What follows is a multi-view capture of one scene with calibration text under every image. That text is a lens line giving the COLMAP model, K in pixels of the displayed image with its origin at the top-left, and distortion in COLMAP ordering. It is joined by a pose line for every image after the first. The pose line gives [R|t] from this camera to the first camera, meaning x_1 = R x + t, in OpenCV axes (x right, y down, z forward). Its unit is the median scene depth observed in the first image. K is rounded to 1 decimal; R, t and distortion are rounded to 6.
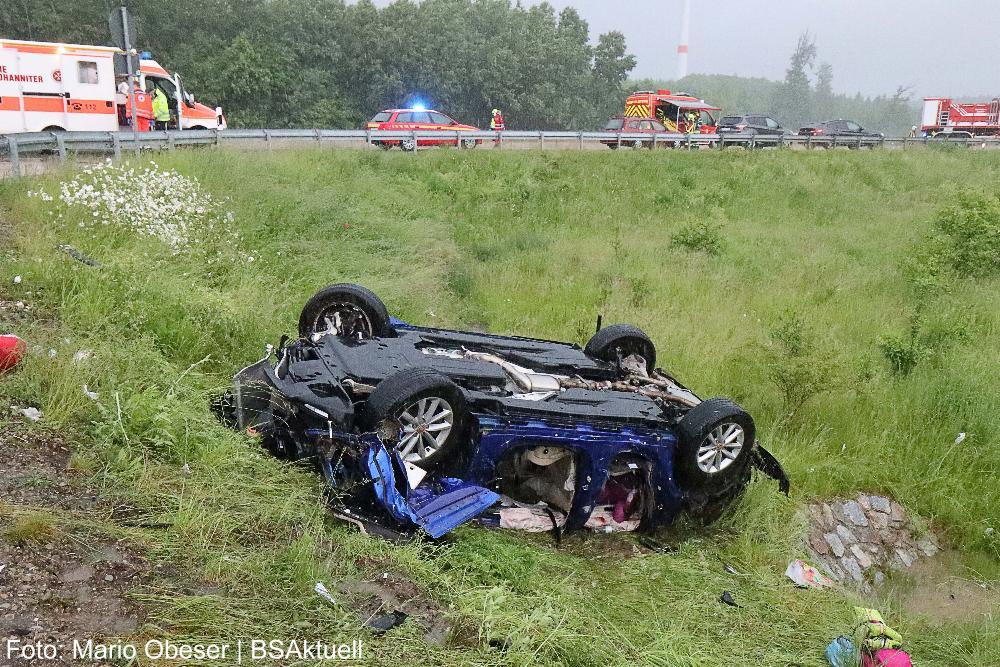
lens RADIAL K [[822.5, 0, 500.7], [0, 822.5, 359.6], [0, 0, 1]] dist [-0.026311, 0.050200]
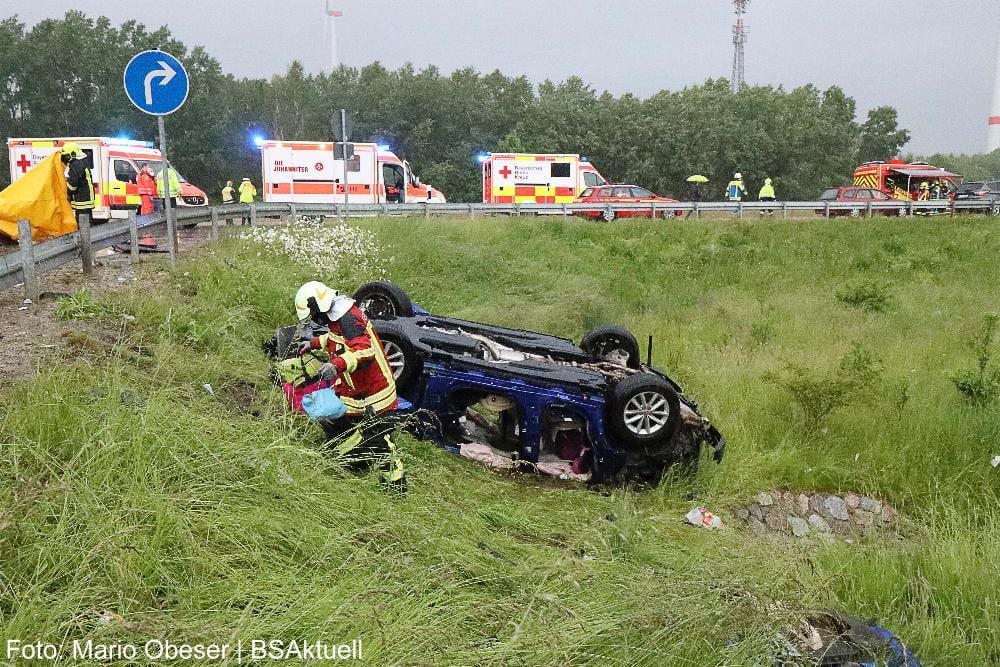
lens RADIAL K [[832.1, 0, 500.0], [0, 832.1, 333.5], [0, 0, 1]] dist [0.005100, 0.003412]
pose [[0.944022, 0.023404, -0.329051, 0.158825], [-0.067475, 0.990090, -0.123161, 0.053447], [0.322908, 0.138469, 0.936246, -0.089922]]
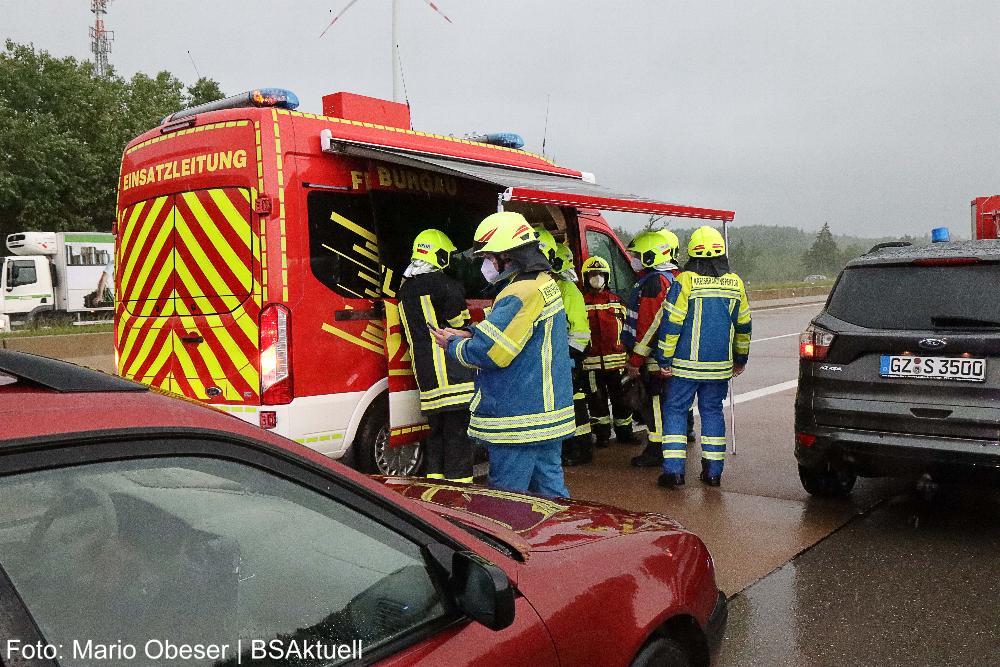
lens RADIAL K [[832.1, 0, 500.0], [0, 832.1, 333.5], [0, 0, 1]] dist [0.005100, 0.003412]
pose [[0.946350, -0.055508, 0.318340, 0.315618], [0.115244, 0.978332, -0.172005, -0.476433], [-0.301895, 0.199463, 0.932241, 1.589494]]
